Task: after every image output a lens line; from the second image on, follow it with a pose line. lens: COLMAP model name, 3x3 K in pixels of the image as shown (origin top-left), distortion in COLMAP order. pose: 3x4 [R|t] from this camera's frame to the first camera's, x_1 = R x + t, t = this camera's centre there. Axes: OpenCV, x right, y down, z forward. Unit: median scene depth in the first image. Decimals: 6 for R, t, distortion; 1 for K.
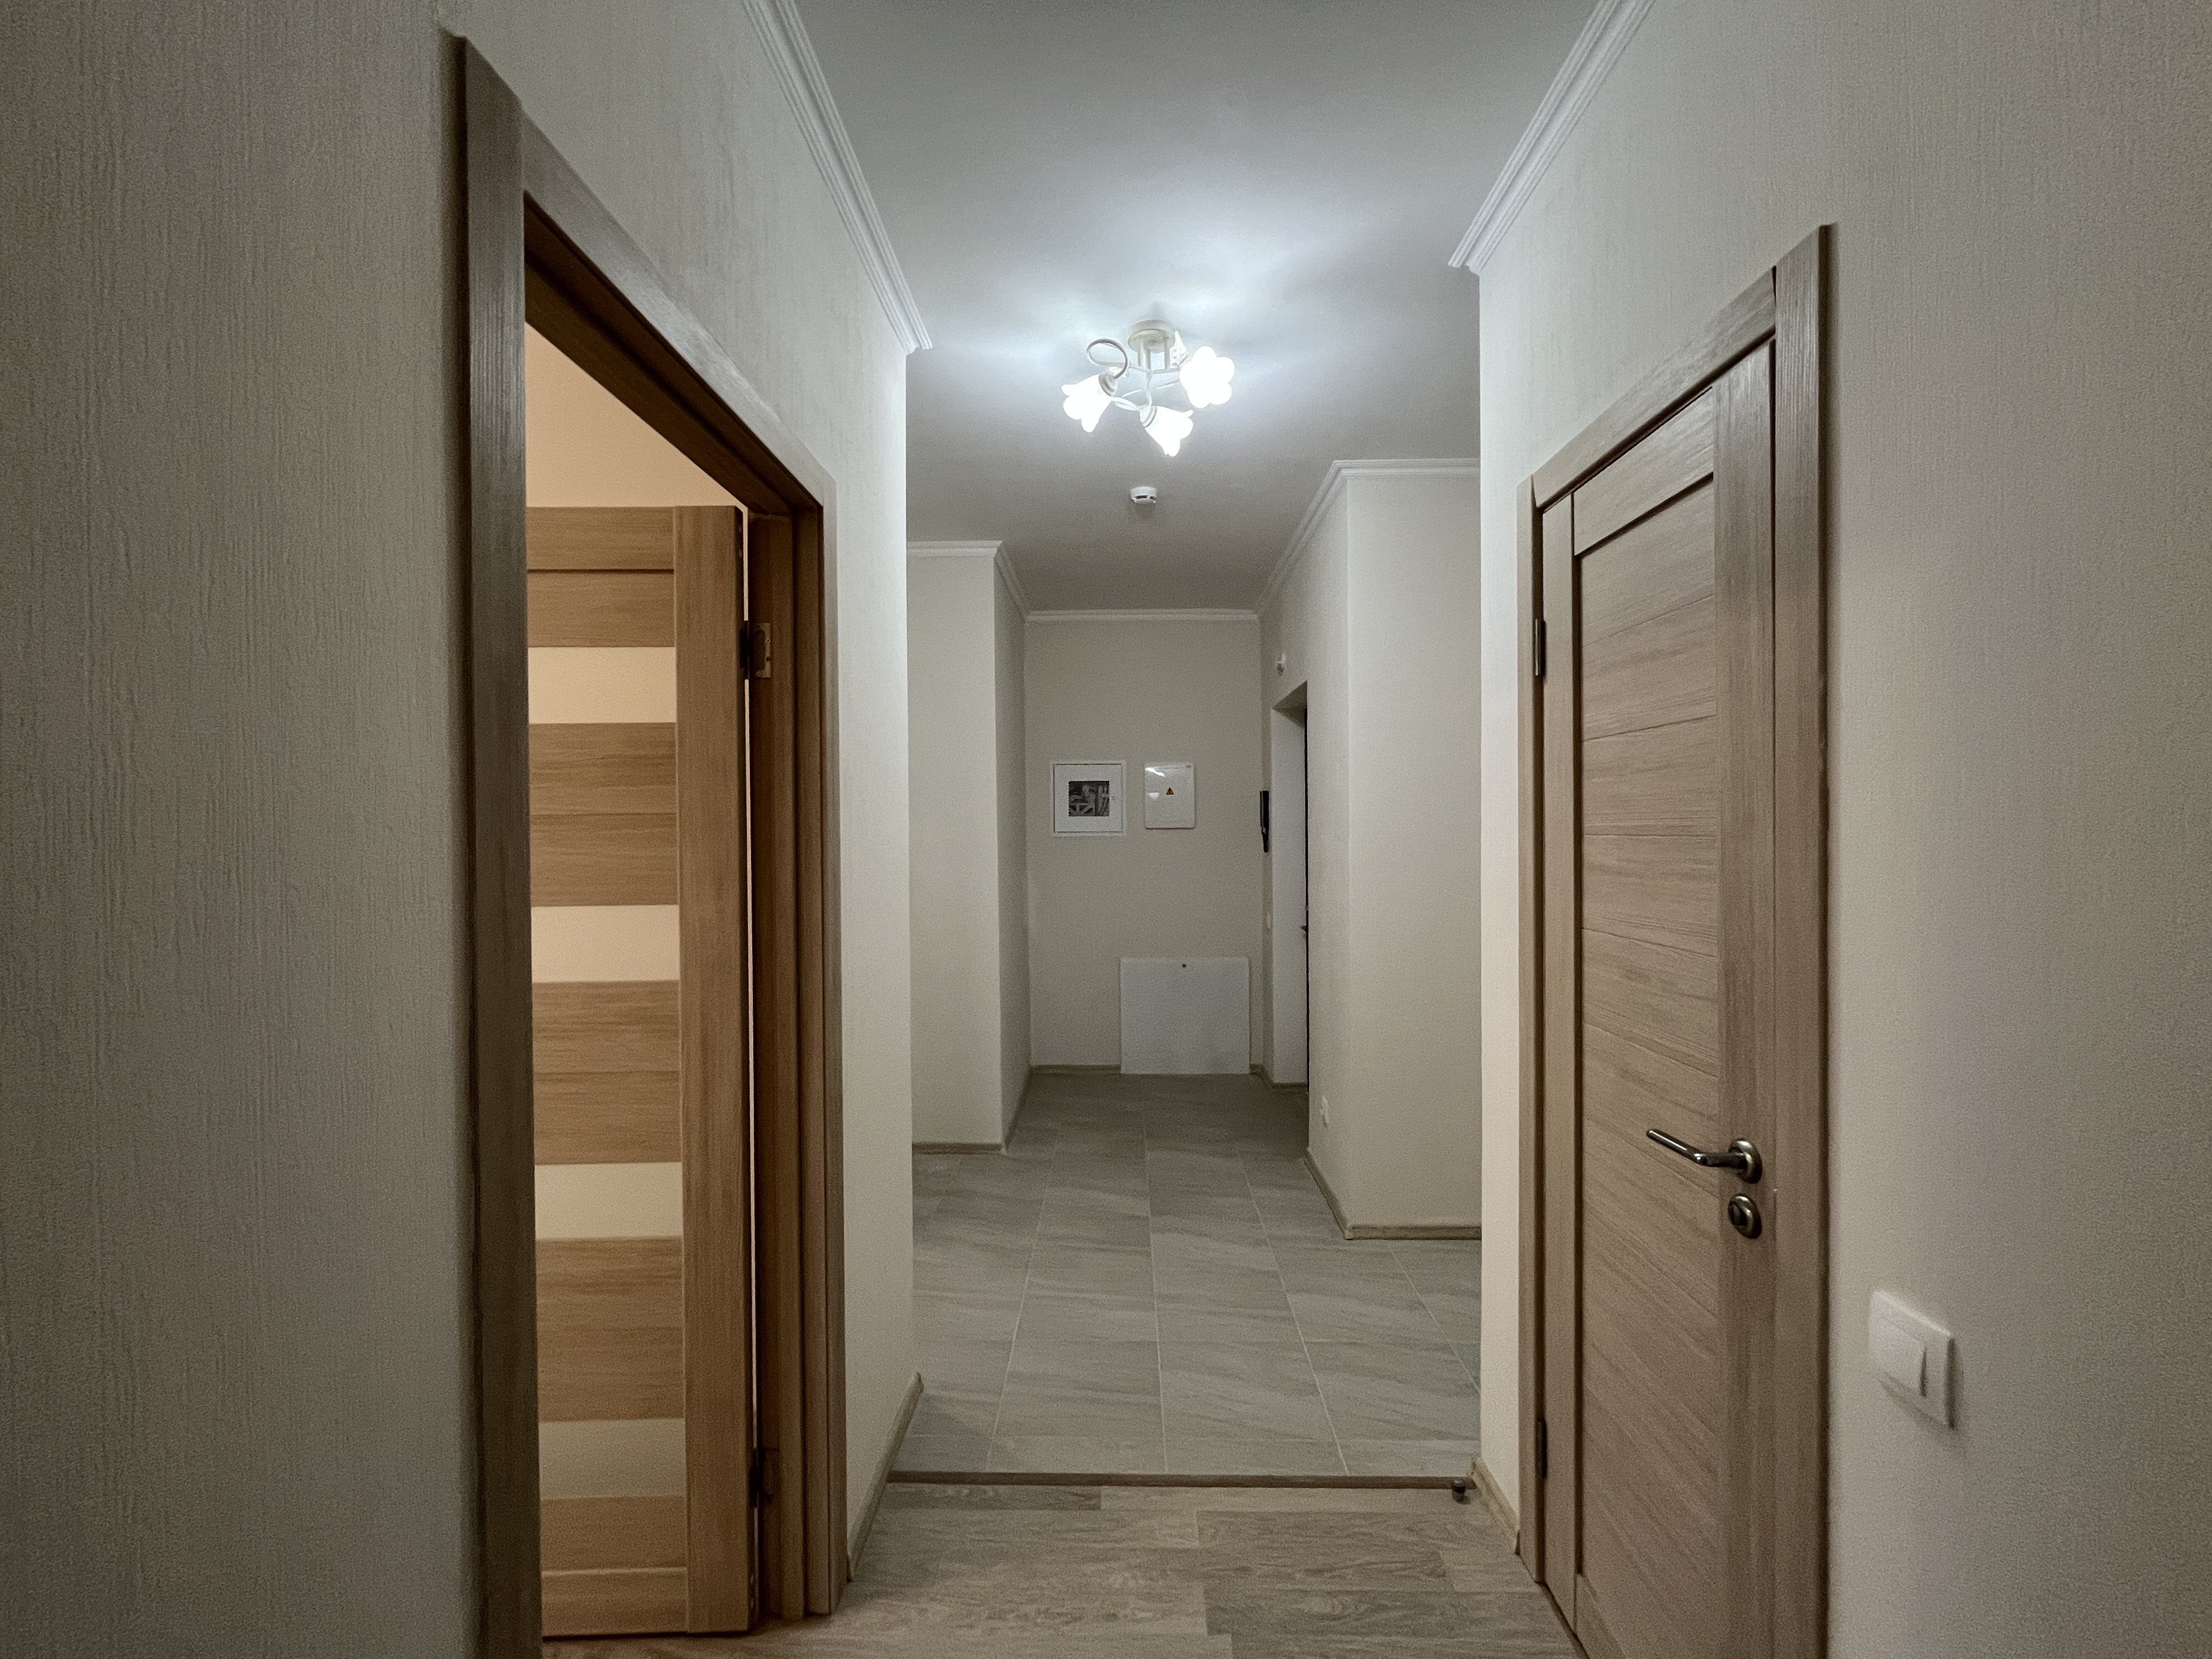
lens RADIAL K [[876.8, 0, 1108.3], [0, 876.8, 829.2], [0, 0, 1]] dist [0.001678, 0.000427]
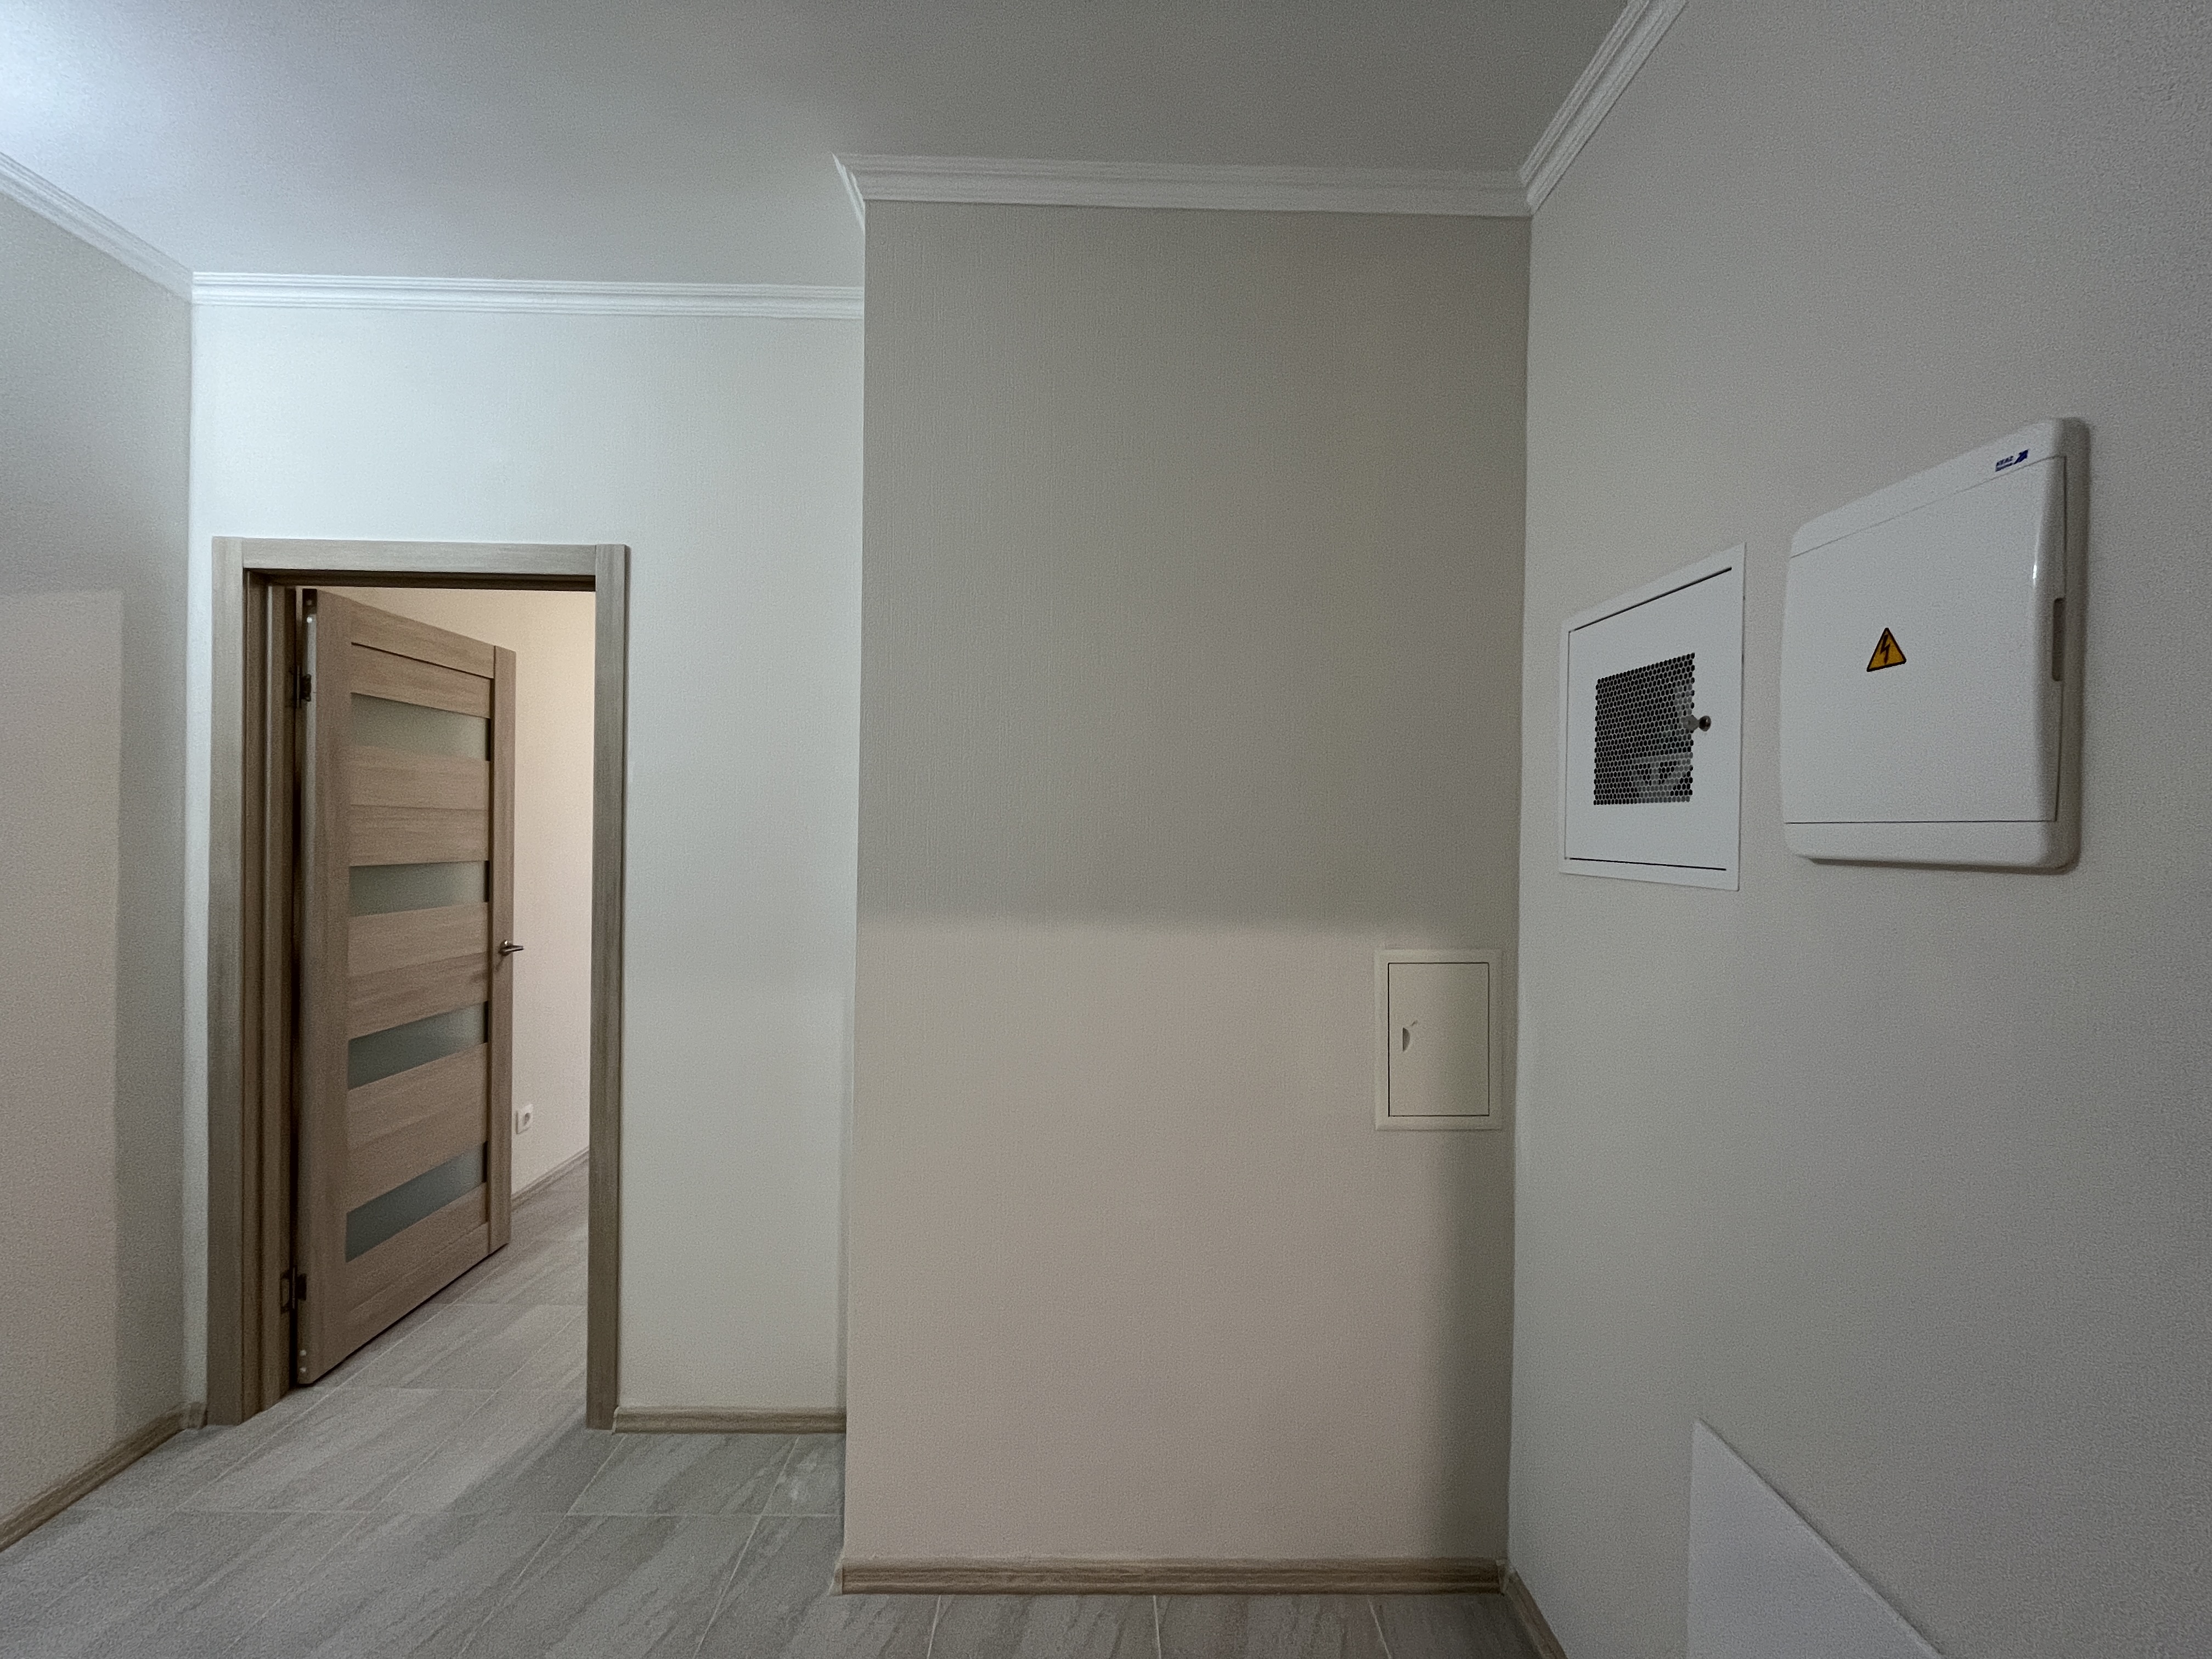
lens RADIAL K [[876.8, 0, 1104.6], [0, 876.8, 831.2], [0, 0, 1]] dist [0.001678, 0.000427]
pose [[0.035189, 0.013435, -0.999290, 0.294282], [-0.020505, 0.999709, 0.012718, -0.007891], [0.999170, 0.020043, 0.035454, 1.045453]]
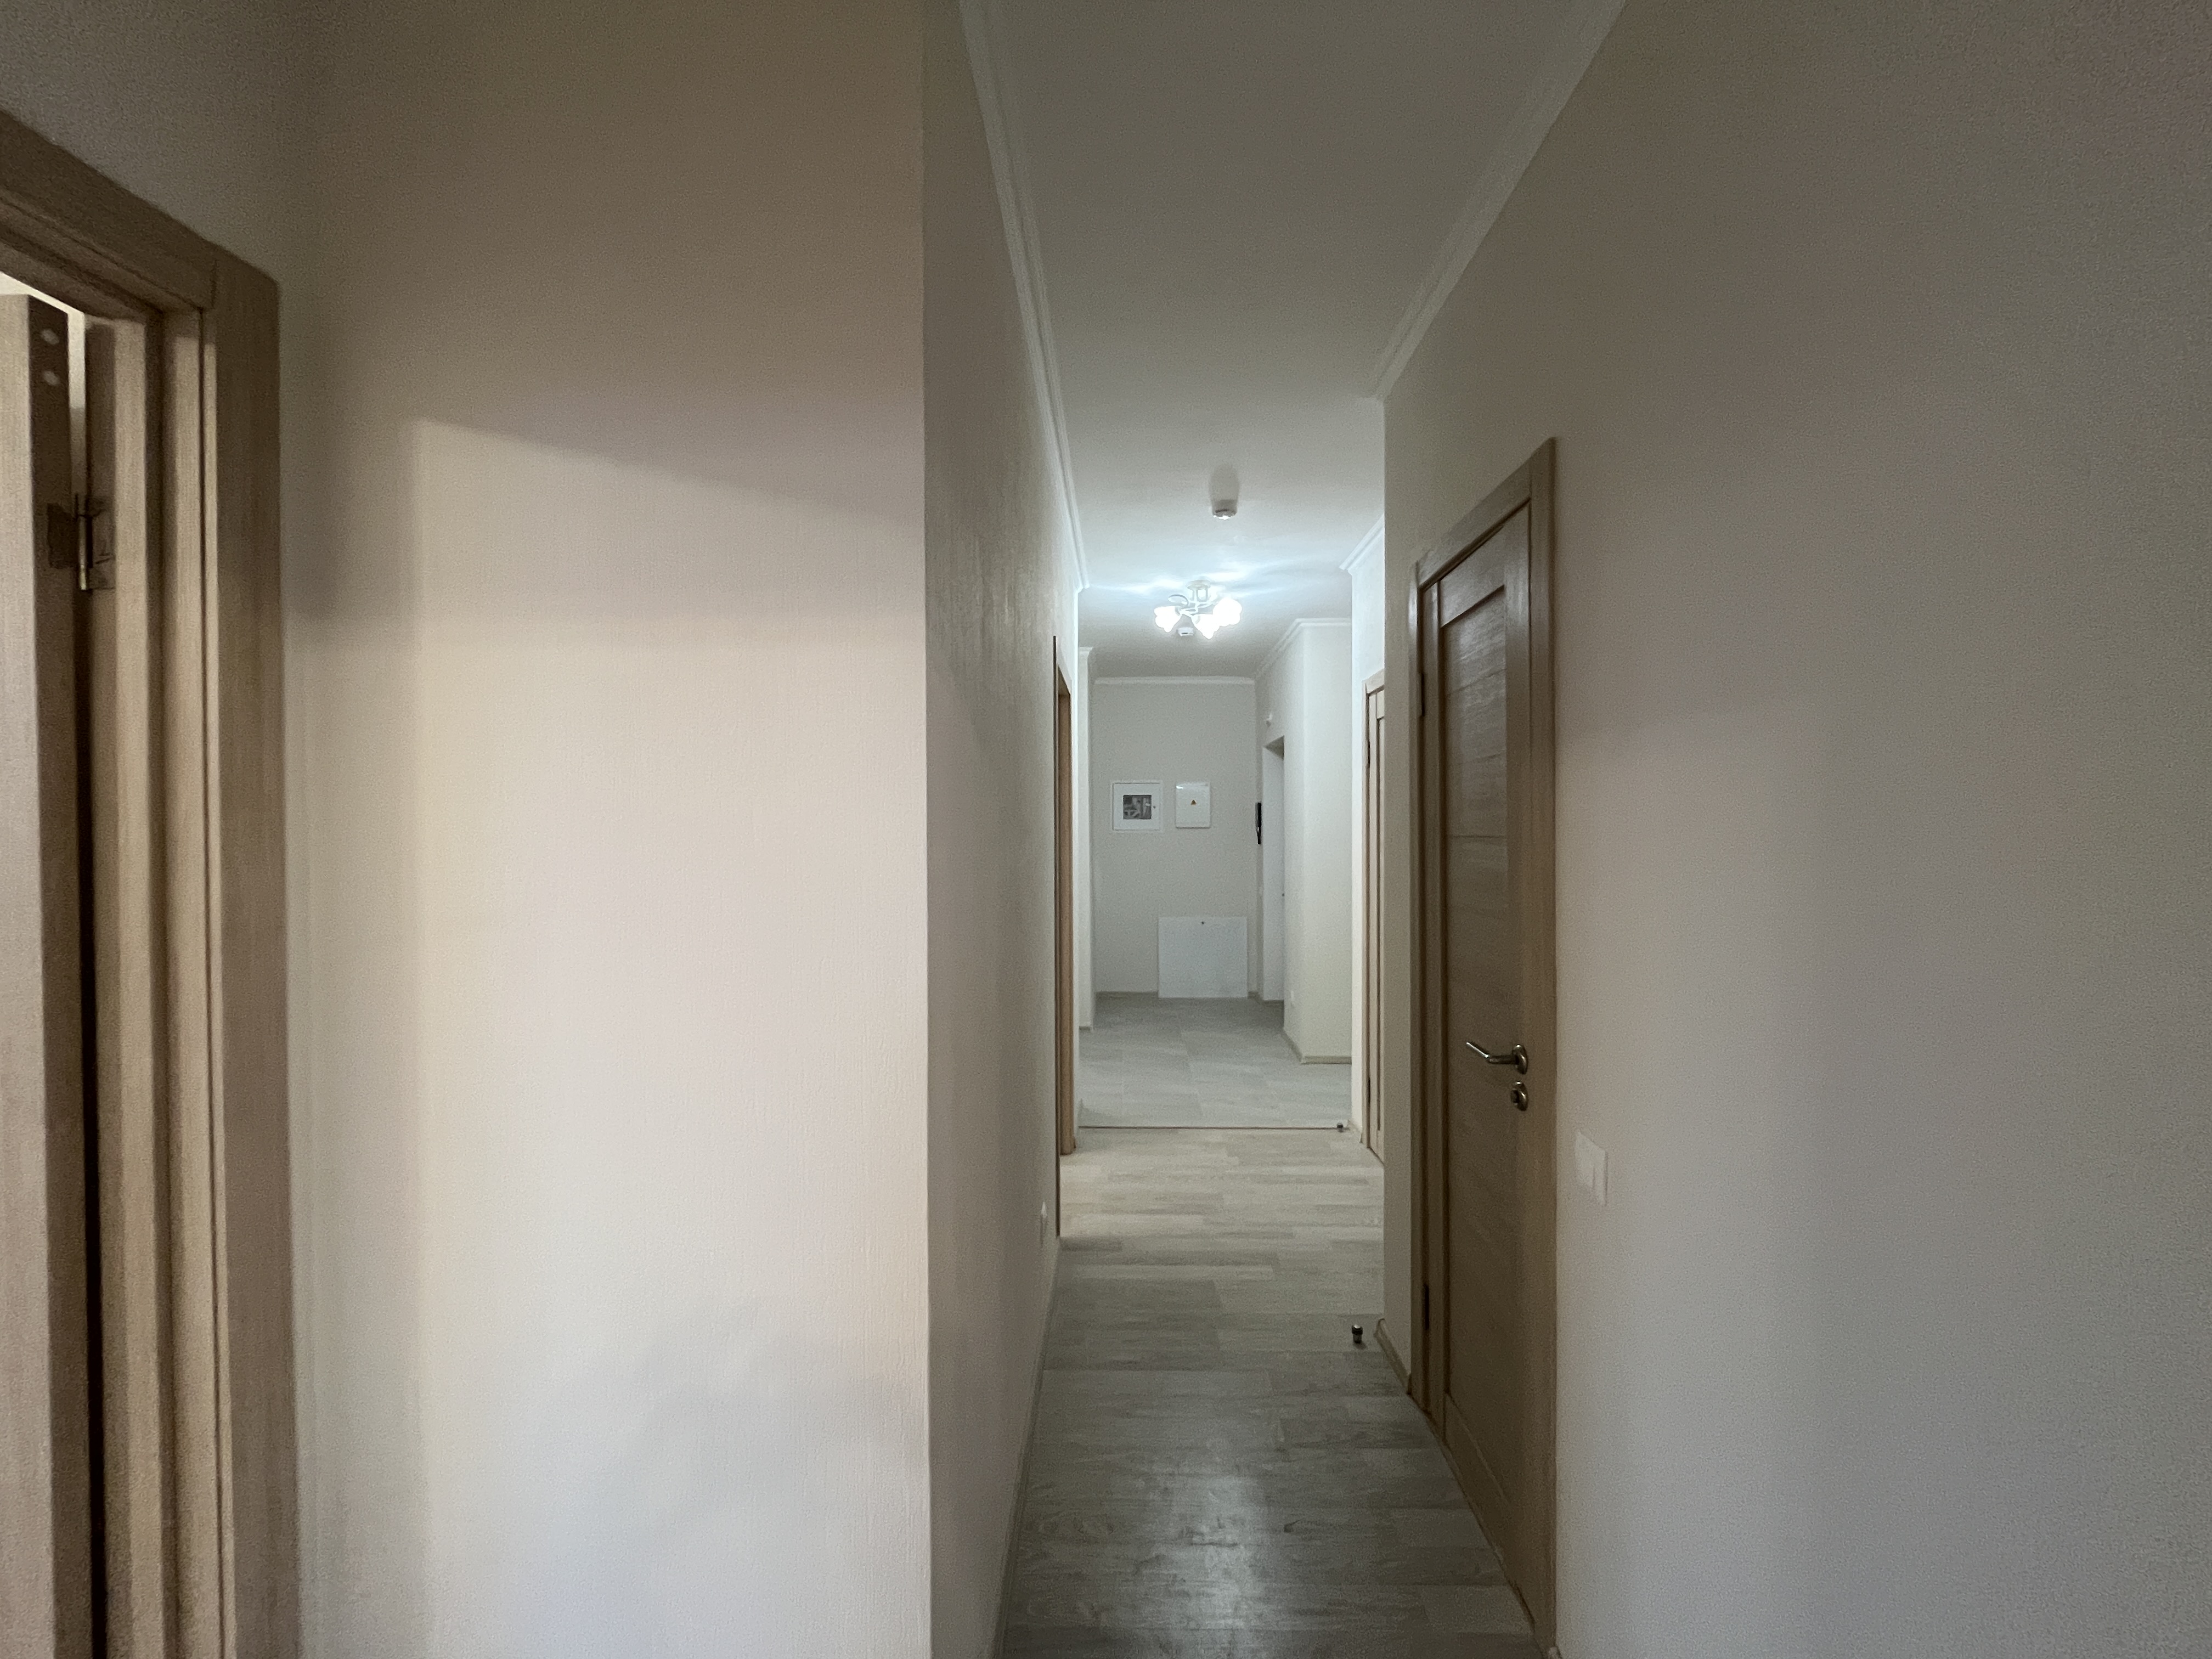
lens RADIAL K [[876.8, 0, 1108.1], [0, 876.8, 825.5], [0, 0, 1]] dist [0.001678, 0.000427]
pose [[0.999990, 0.004491, -0.000832, -0.086606], [-0.004495, 0.999981, -0.004145, 0.001787], [0.000813, 0.004149, 0.999991, -0.562087]]
